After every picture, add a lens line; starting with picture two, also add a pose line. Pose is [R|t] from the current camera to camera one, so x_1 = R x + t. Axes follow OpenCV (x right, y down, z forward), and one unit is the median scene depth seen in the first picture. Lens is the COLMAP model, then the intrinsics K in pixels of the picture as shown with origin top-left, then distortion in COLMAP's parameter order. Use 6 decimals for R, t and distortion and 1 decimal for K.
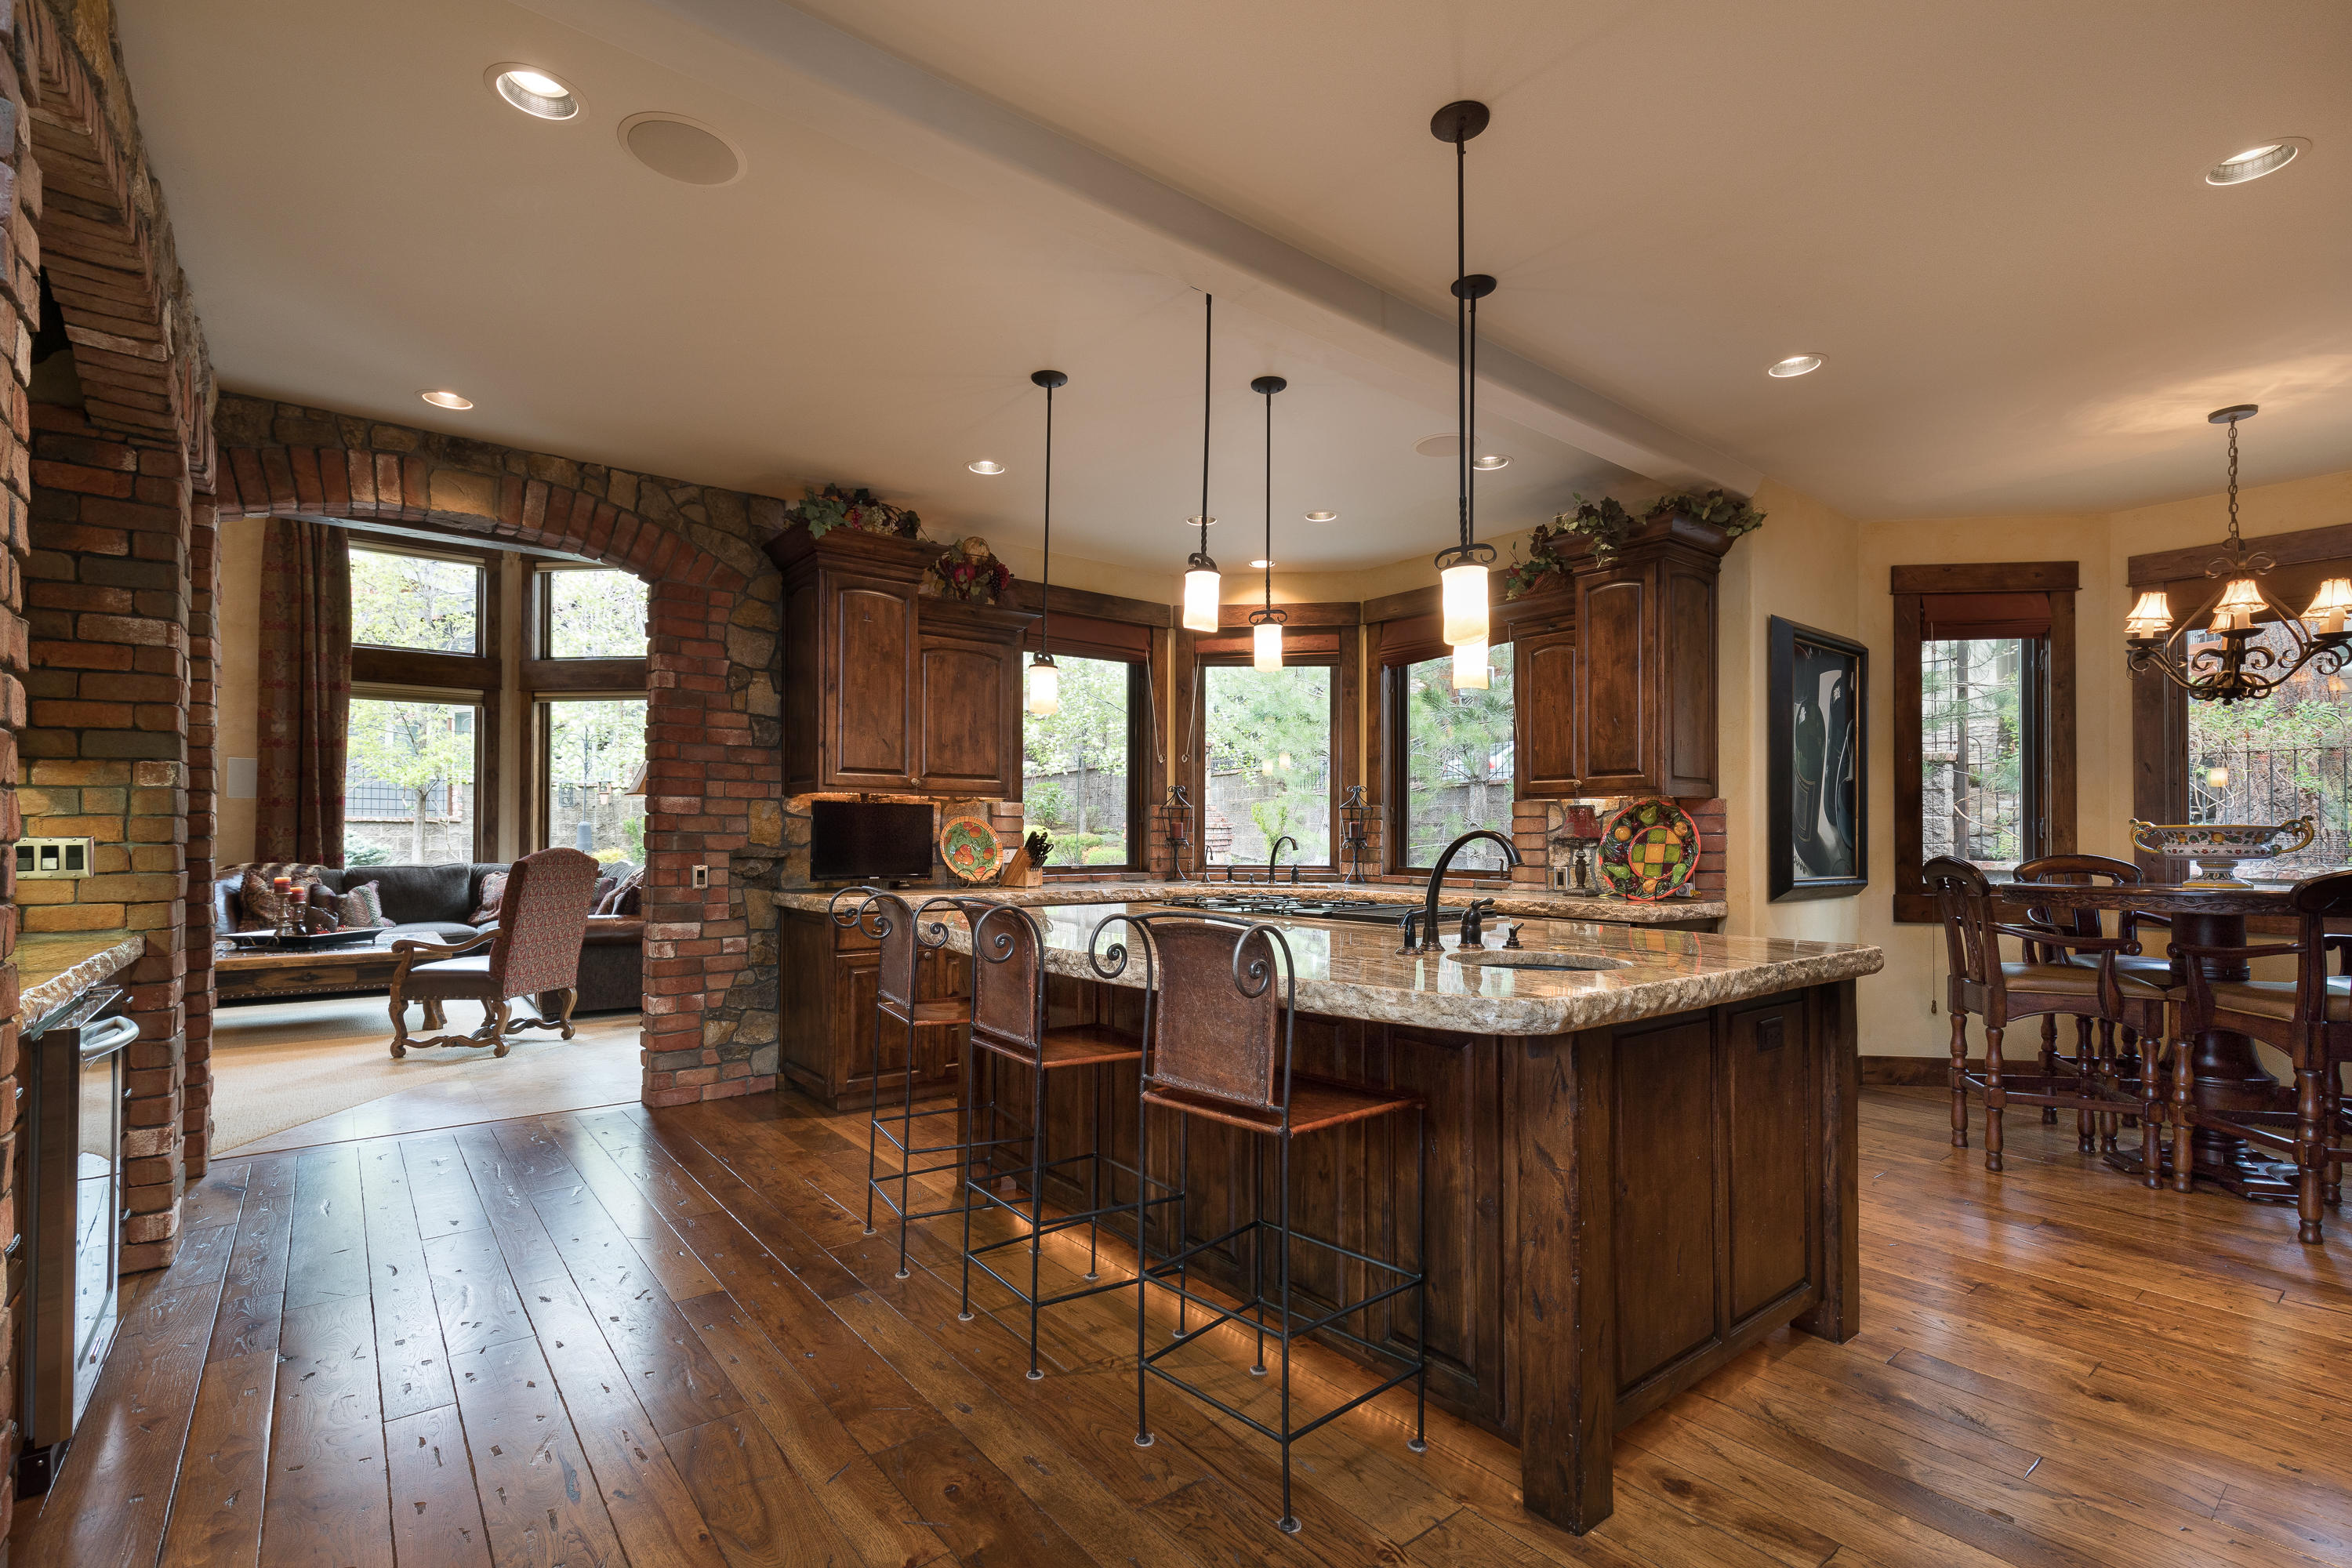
lens RADIAL K [[1060.1, 0, 1163.2], [0, 1060.1, 819.6], [0, 0, 1]] dist [-0.000570, -0.000276]
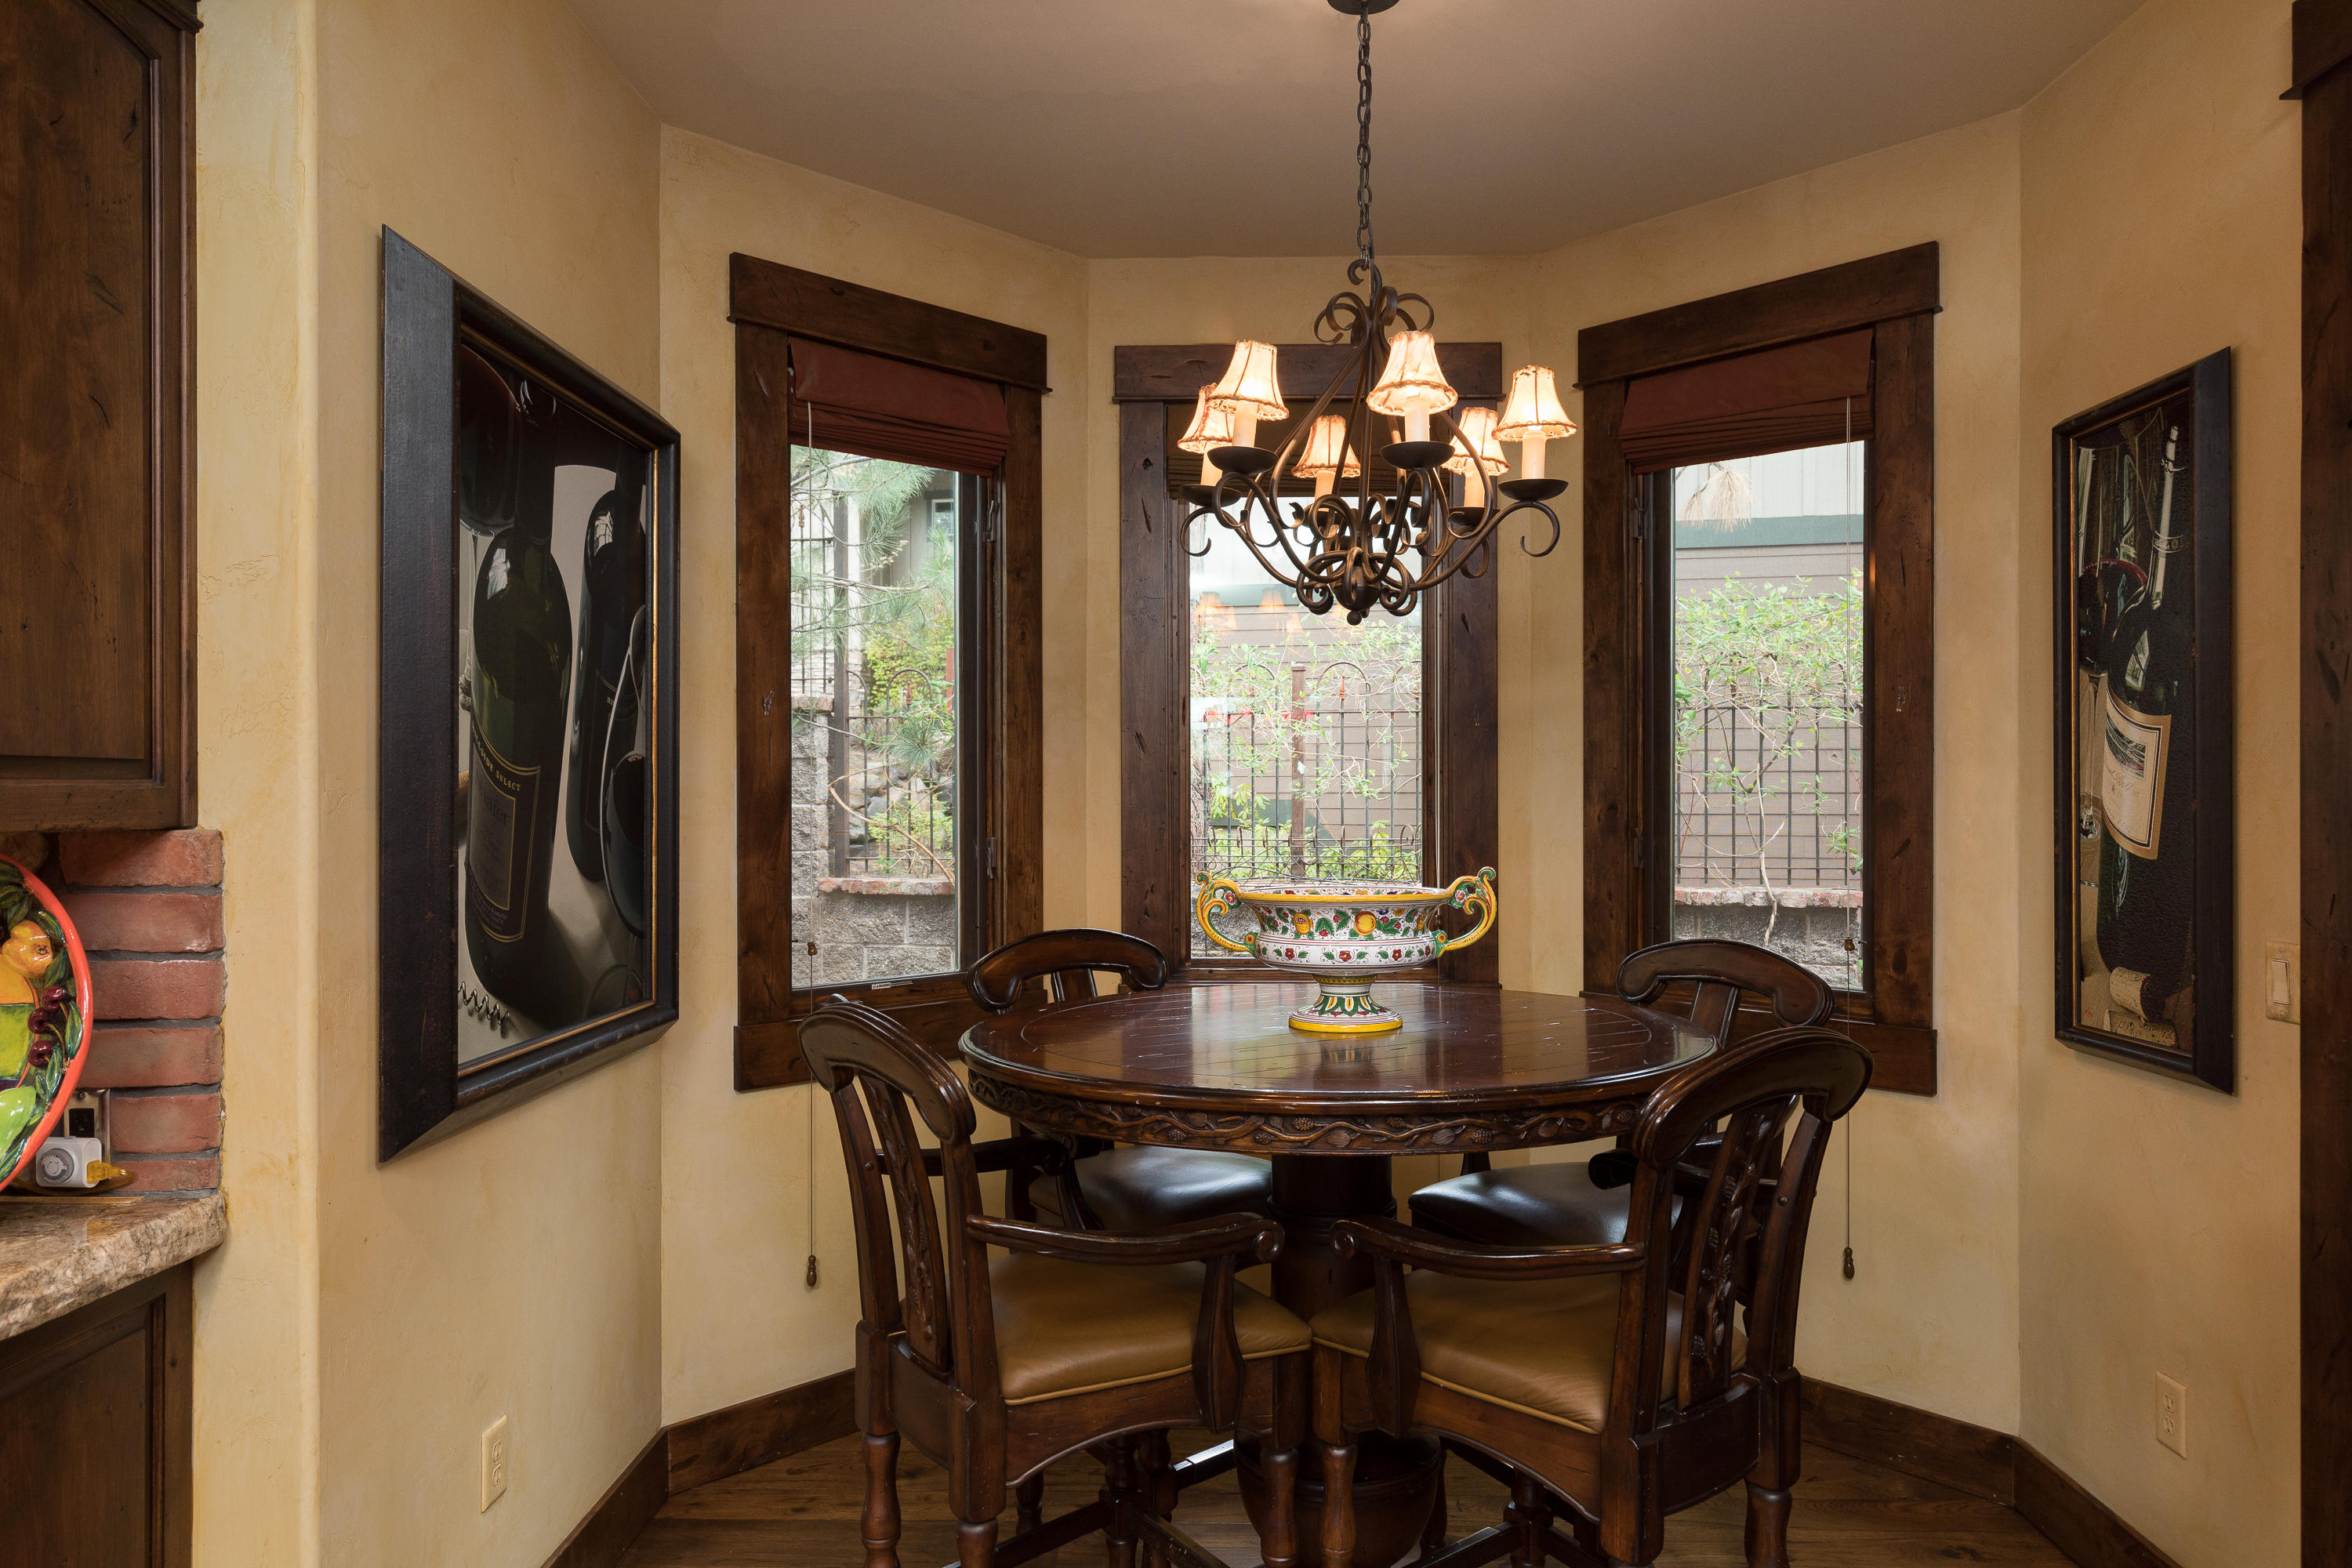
lens RADIAL K [[1490.5, 0, 1167.3], [0, 1490.5, 784.3], [0, 0, 1]] dist [0.004274, 0.000980]
pose [[0.639231, -0.003080, 0.769009, 0.346182], [-0.004206, 0.999963, 0.007501, -0.032690], [-0.769003, -0.008029, 0.639194, 0.492646]]
